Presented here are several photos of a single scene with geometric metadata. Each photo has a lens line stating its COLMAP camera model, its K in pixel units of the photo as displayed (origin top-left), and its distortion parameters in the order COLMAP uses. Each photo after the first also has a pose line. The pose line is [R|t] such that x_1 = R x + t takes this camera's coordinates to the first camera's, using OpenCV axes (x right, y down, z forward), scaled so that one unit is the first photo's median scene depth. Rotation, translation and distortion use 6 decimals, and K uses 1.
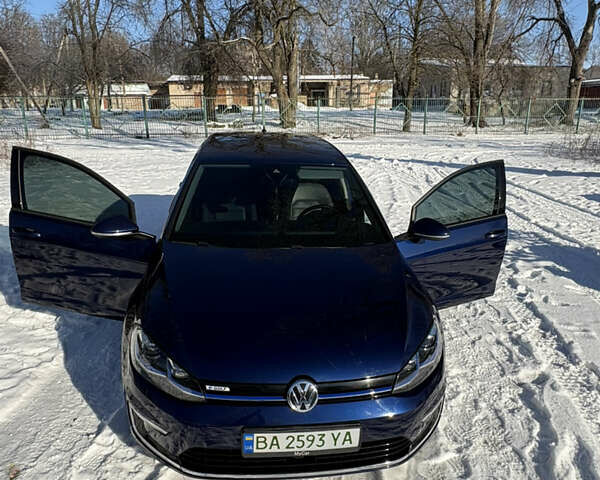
lens RADIAL K [[580.7, 0, 300.0], [0, 580.7, 240.0], [0, 0, 1]] dist [-0.005638, -0.005598]
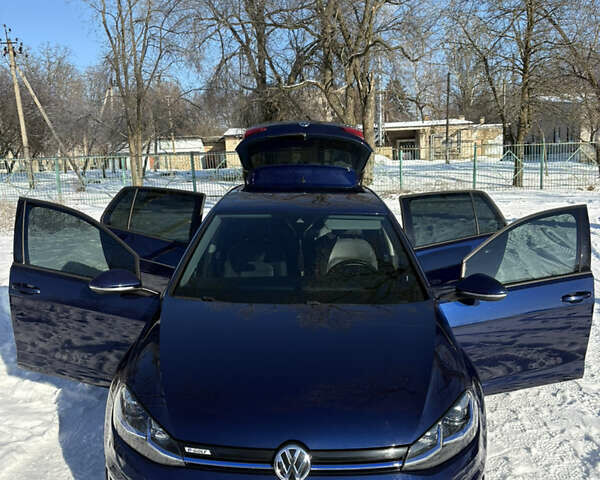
lens RADIAL K [[797.8, 0, 300.0], [0, 797.8, 240.0], [0, 0, 1]] dist [0.029532, 0.037744]
pose [[0.981878, -0.012140, -0.189124, 0.102530], [-0.016233, 0.988890, -0.147759, 0.048003], [0.188817, 0.148151, 0.970773, -0.084135]]
